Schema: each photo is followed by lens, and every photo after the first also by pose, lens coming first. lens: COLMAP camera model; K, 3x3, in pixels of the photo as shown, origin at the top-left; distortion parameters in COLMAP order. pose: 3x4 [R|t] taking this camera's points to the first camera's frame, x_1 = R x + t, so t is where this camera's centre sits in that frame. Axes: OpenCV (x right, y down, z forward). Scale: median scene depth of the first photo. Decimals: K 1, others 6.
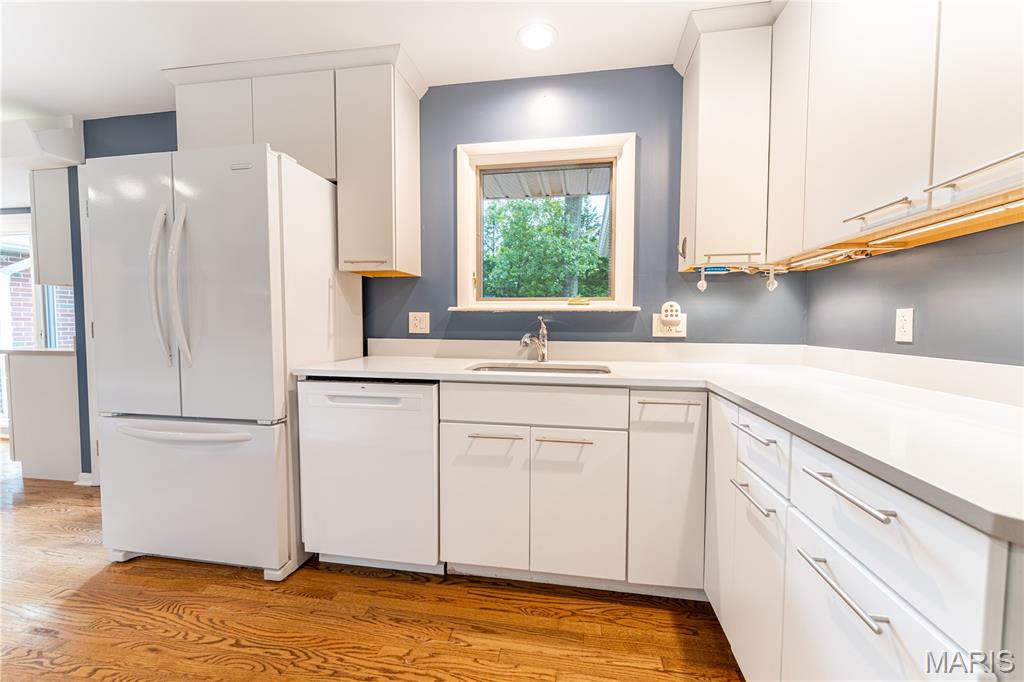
lens RADIAL K [[405.8, 0, 514.4], [0, 405.8, 338.4], [0, 0, 1]] dist [0.002678, -0.000439]
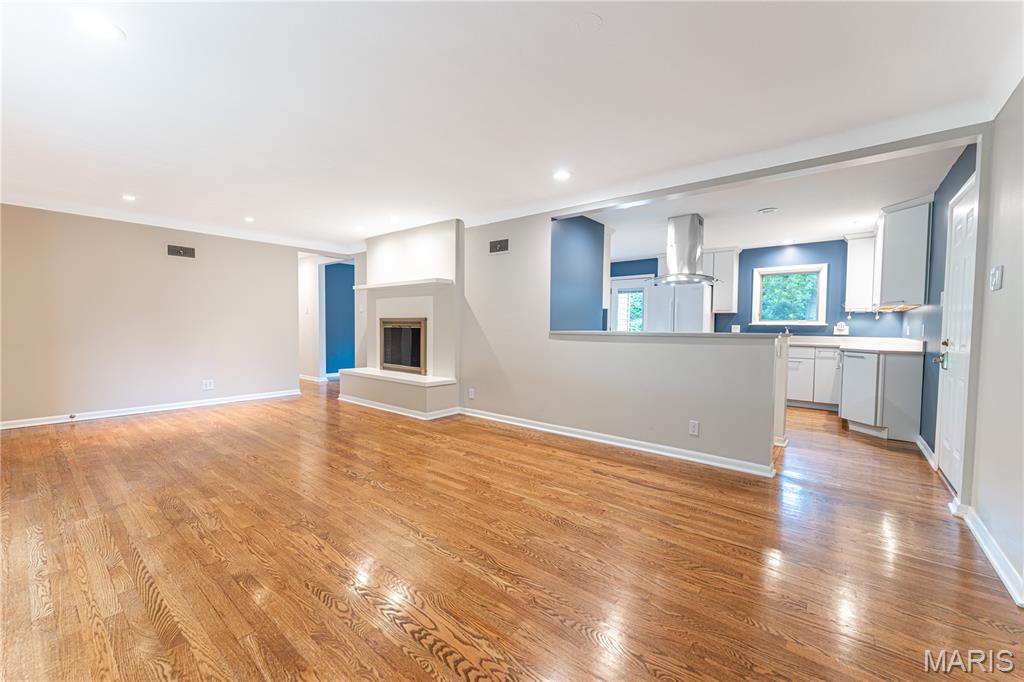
lens RADIAL K [[405.8, 0, 514.3], [0, 405.8, 340.2], [0, 0, 1]] dist [0.002678, -0.000439]
pose [[0.867267, 0.022311, -0.497343, -0.186535], [-0.026466, 0.999649, -0.001307, 0.102210], [0.497140, 0.014296, 0.867553, -2.658274]]
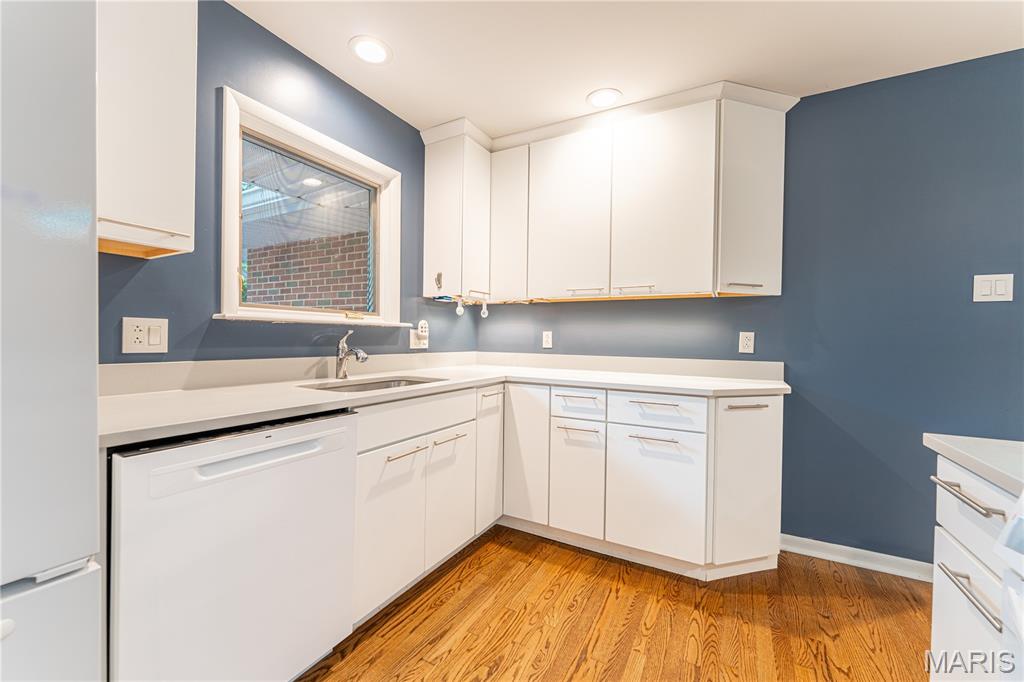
lens RADIAL K [[405.8, 0, 508.0], [0, 405.8, 339.6], [0, 0, 1]] dist [0.002678, -0.000439]
pose [[0.344407, -0.003665, 0.938813, -0.705471], [0.025238, 0.999667, -0.005356, -0.018303], [-0.938481, 0.025539, 0.344385, 0.333514]]
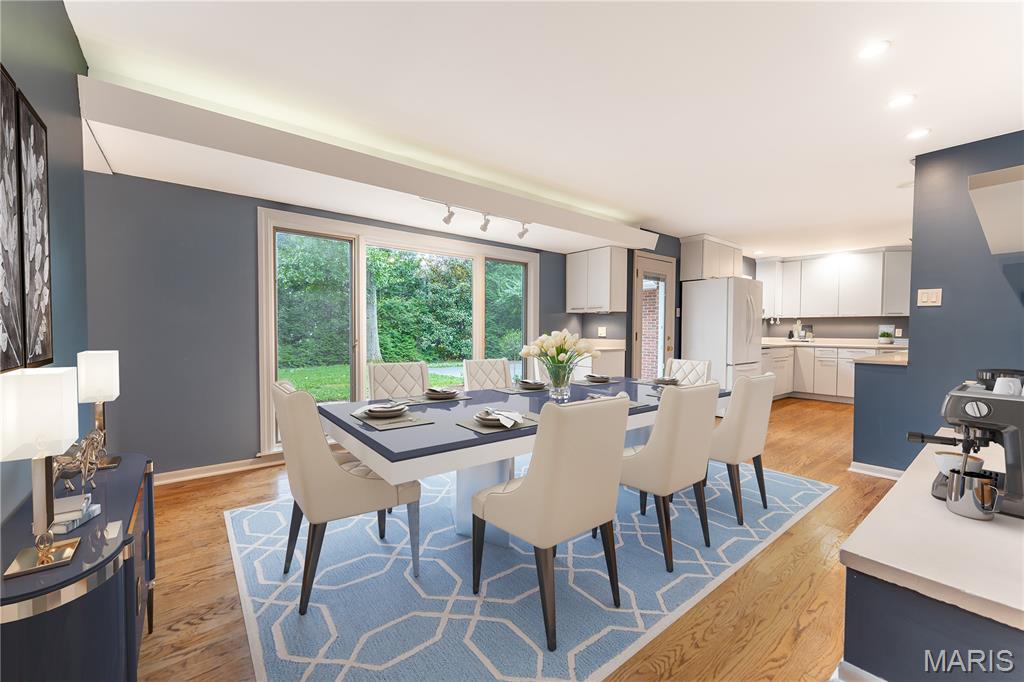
lens RADIAL K [[405.8, 0, 519.0], [0, 405.8, 340.9], [0, 0, 1]] dist [0.002678, -0.000439]
pose [[0.672173, -0.018453, 0.740164, -3.735564], [0.024650, 0.999693, 0.002537, -0.016634], [-0.739984, 0.016540, 0.672421, 0.156962]]
